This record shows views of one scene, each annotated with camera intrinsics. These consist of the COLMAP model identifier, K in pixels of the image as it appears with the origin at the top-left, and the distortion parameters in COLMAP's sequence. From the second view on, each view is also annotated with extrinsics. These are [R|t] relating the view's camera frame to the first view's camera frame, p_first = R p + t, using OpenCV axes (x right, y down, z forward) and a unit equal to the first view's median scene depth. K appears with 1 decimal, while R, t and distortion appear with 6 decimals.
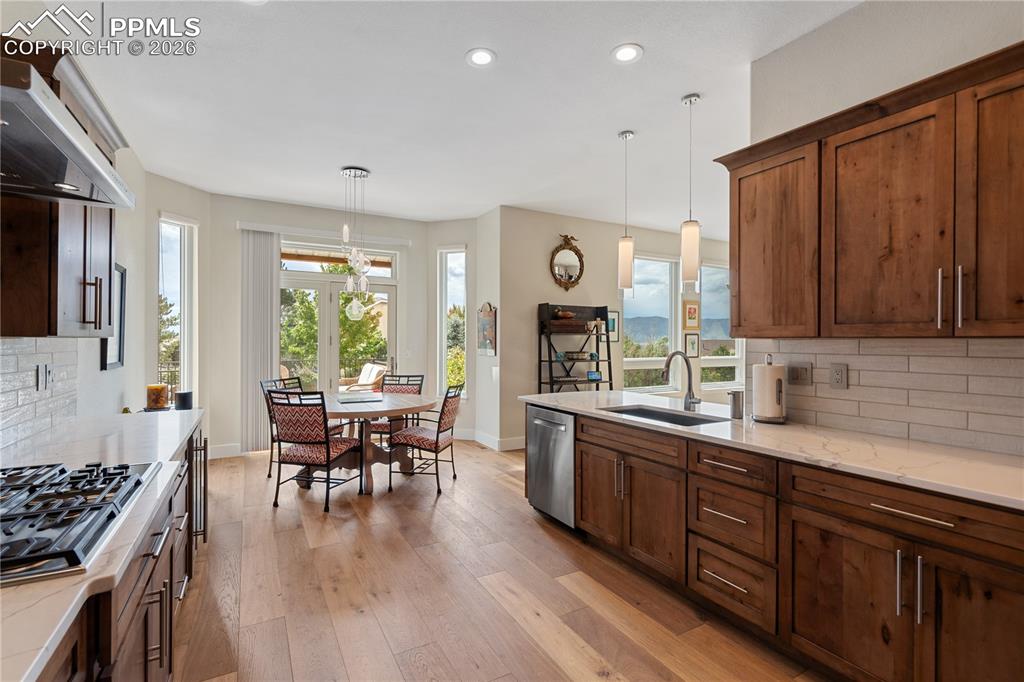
lens RADIAL K [[467.2, 0, 507.3], [0, 467.2, 344.4], [0, 0, 1]] dist [-0.002117, 0.000548]
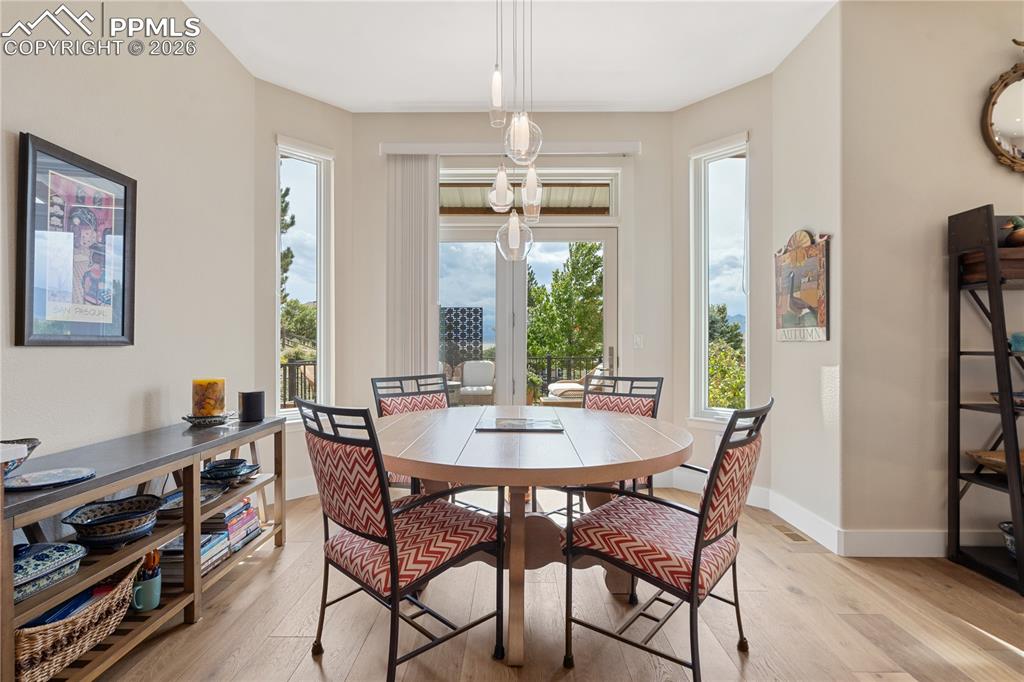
lens RADIAL K [[467.2, 0, 507.3], [0, 467.2, 344.4], [0, 0, 1]] dist [-0.002117, 0.000548]
pose [[0.869157, -0.003371, -0.494525, -0.090989], [-0.001306, 0.999958, -0.009112, 0.041264], [0.494535, 0.008566, 0.869116, 0.573471]]
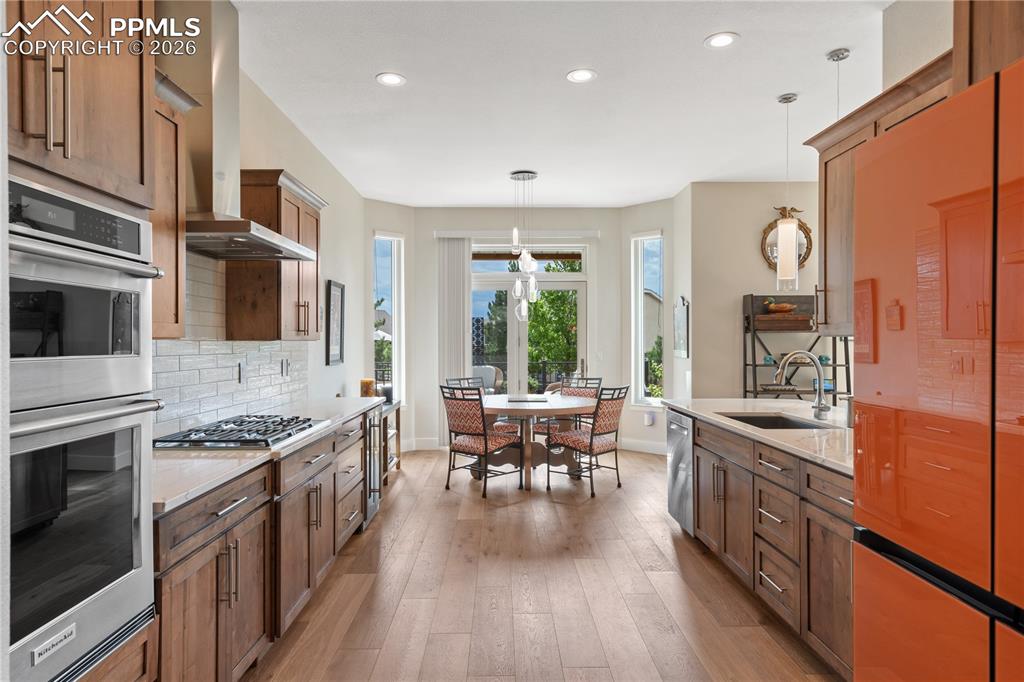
lens RADIAL K [[611.1, 0, 505.7], [0, 611.1, 350.5], [0, 0, 1]] dist [0.003956, 0.001377]
pose [[0.879832, 0.000884, -0.475284, 0.270587], [0.002806, 0.999971, 0.007053, 0.002177], [0.475277, -0.007539, 0.879804, -0.187974]]
